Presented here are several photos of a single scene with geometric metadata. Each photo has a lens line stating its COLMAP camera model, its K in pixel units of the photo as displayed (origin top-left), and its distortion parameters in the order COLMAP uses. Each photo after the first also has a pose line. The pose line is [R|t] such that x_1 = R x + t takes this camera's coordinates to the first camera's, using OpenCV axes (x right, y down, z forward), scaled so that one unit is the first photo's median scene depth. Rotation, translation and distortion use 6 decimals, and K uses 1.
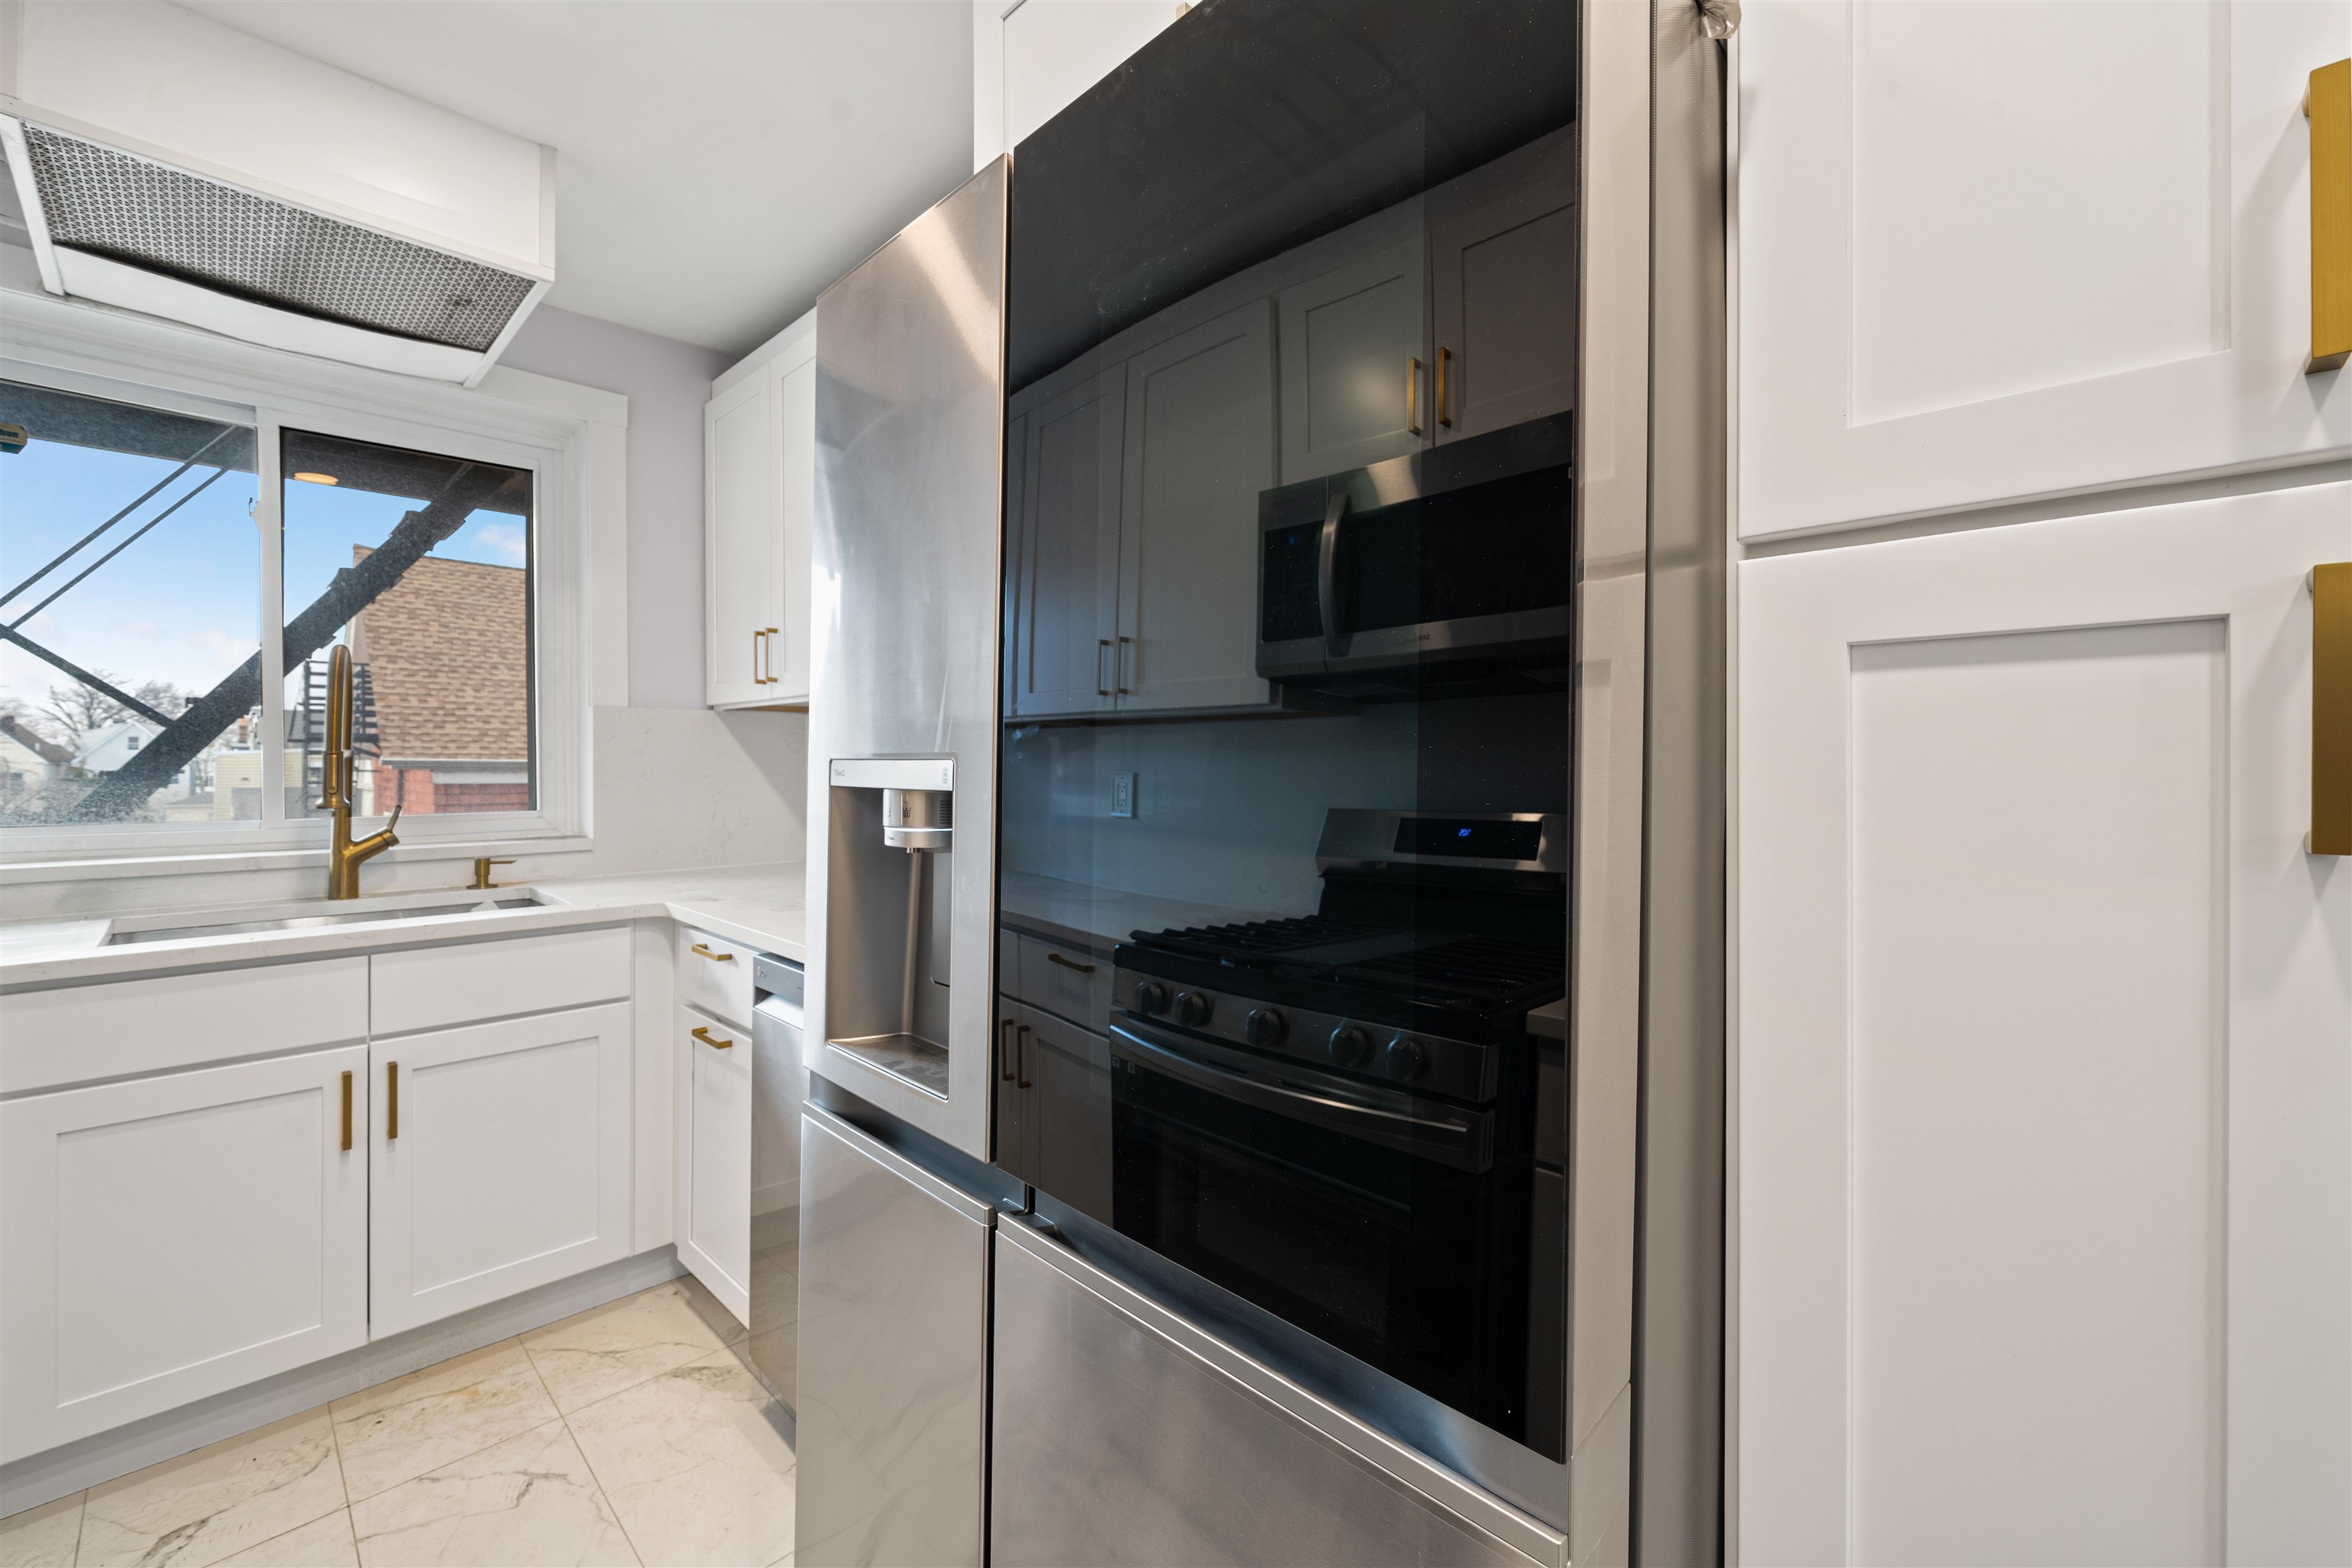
lens RADIAL K [[944.1, 0, 1180.6], [0, 944.1, 766.9], [0, 0, 1]] dist [-0.000619, -0.000302]
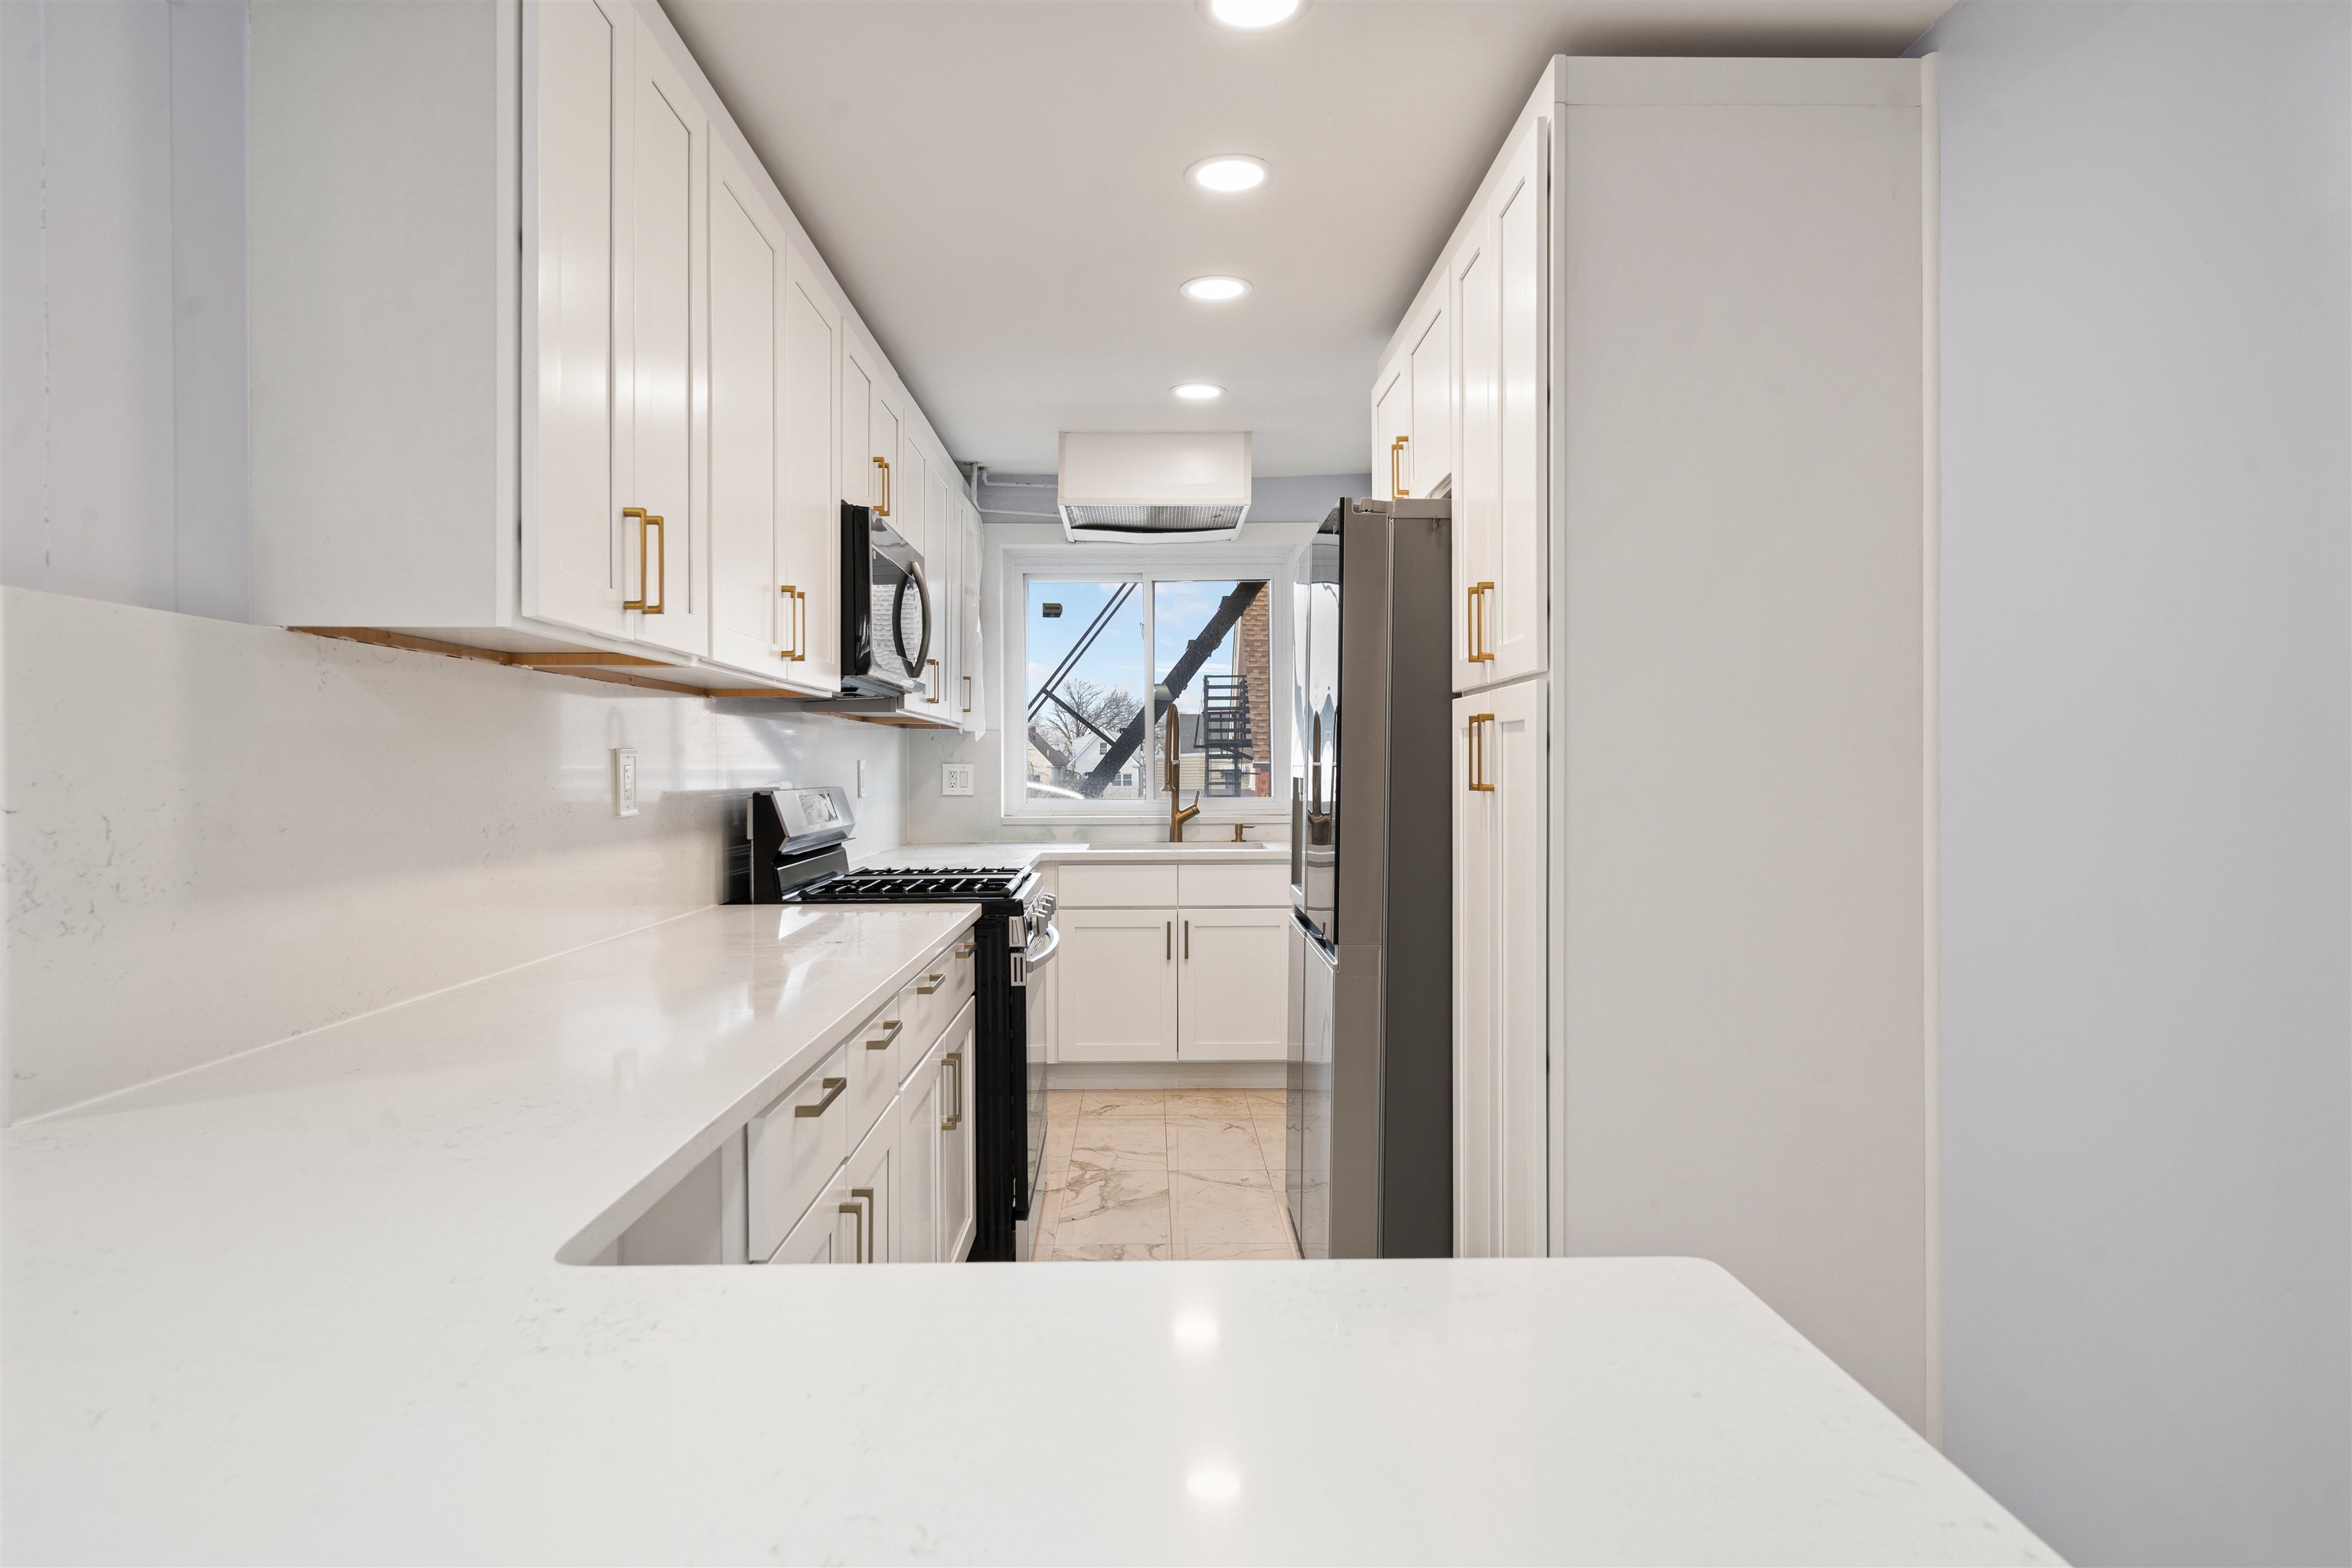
lens RADIAL K [[1284.4, 0, 1176.0], [0, 1284.4, 784.0], [0, 0, 1]] dist [-0.000251, -0.000467]
pose [[0.709699, 0.005940, -0.704480, 0.851857], [0.002488, 0.999937, 0.010938, 0.001115], [0.704501, -0.009515, 0.709639, -0.751239]]
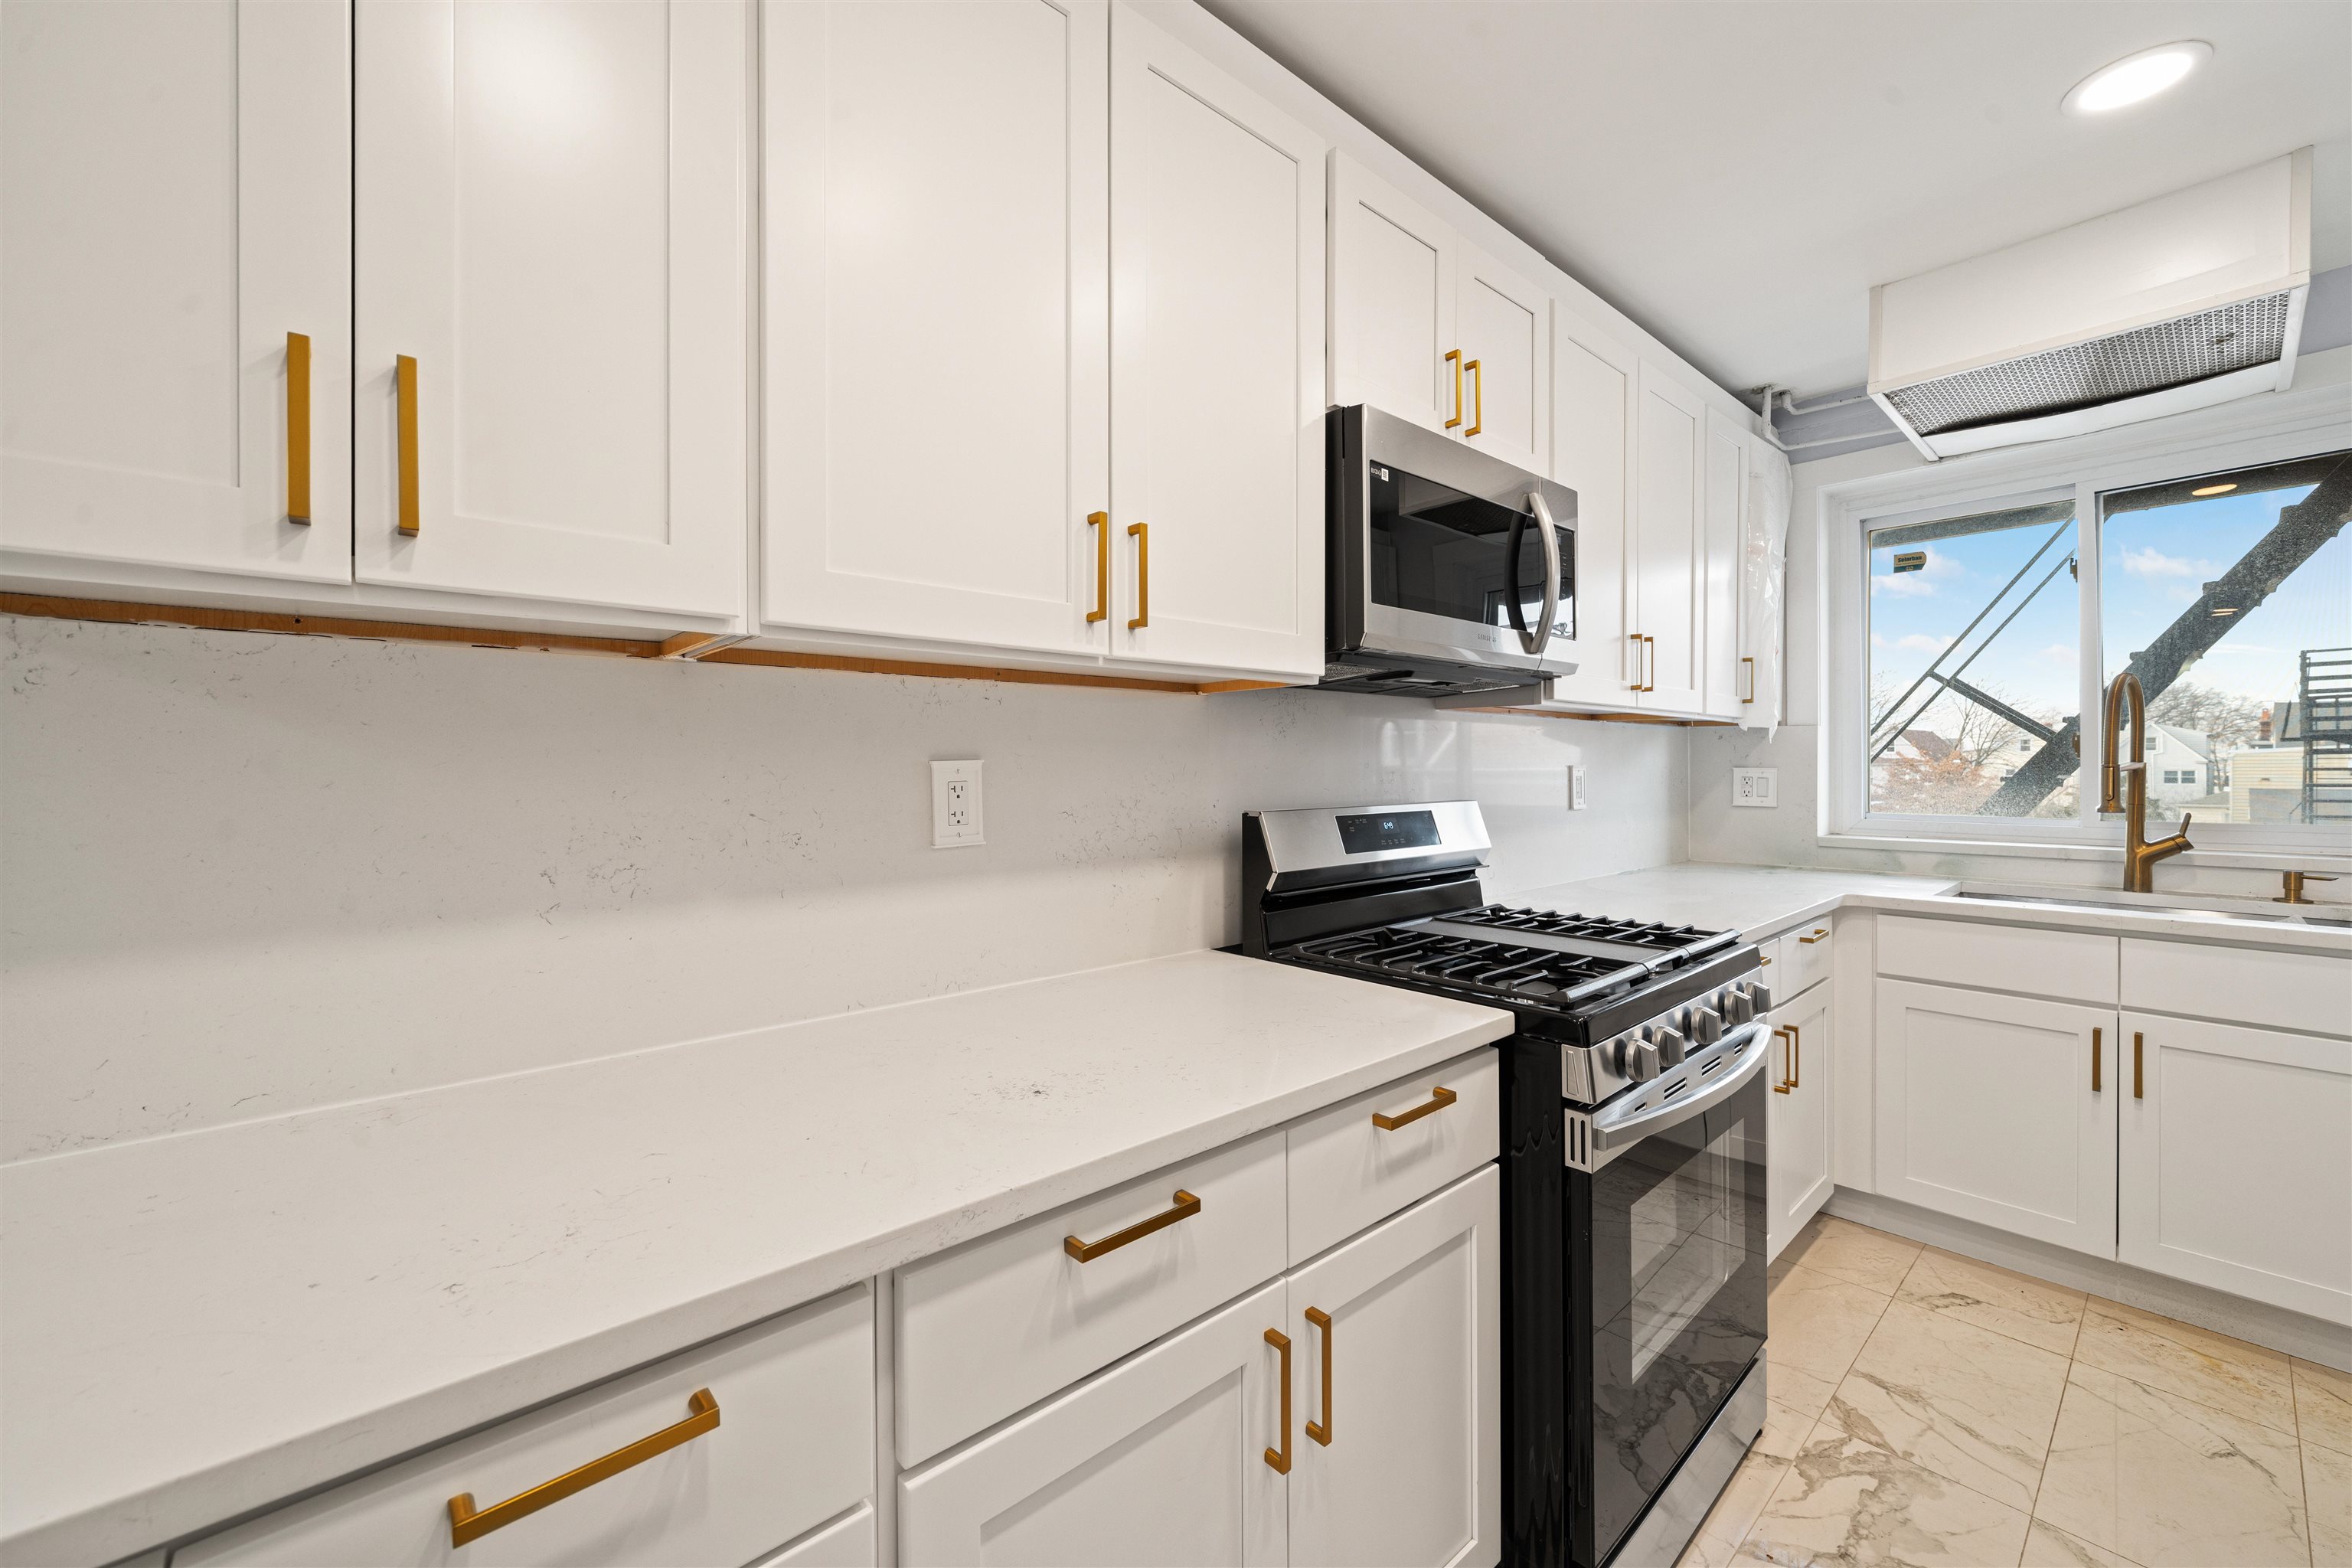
lens RADIAL K [[929.7, 0, 1171.7], [0, 929.7, 772.8], [0, 0, 1]] dist [-0.000464, 0.000125]
pose [[-0.080036, 0.005319, -0.996778, 0.335494], [0.002123, 0.999984, 0.005165, -0.013656], [0.996790, -0.001702, -0.080046, -0.081780]]
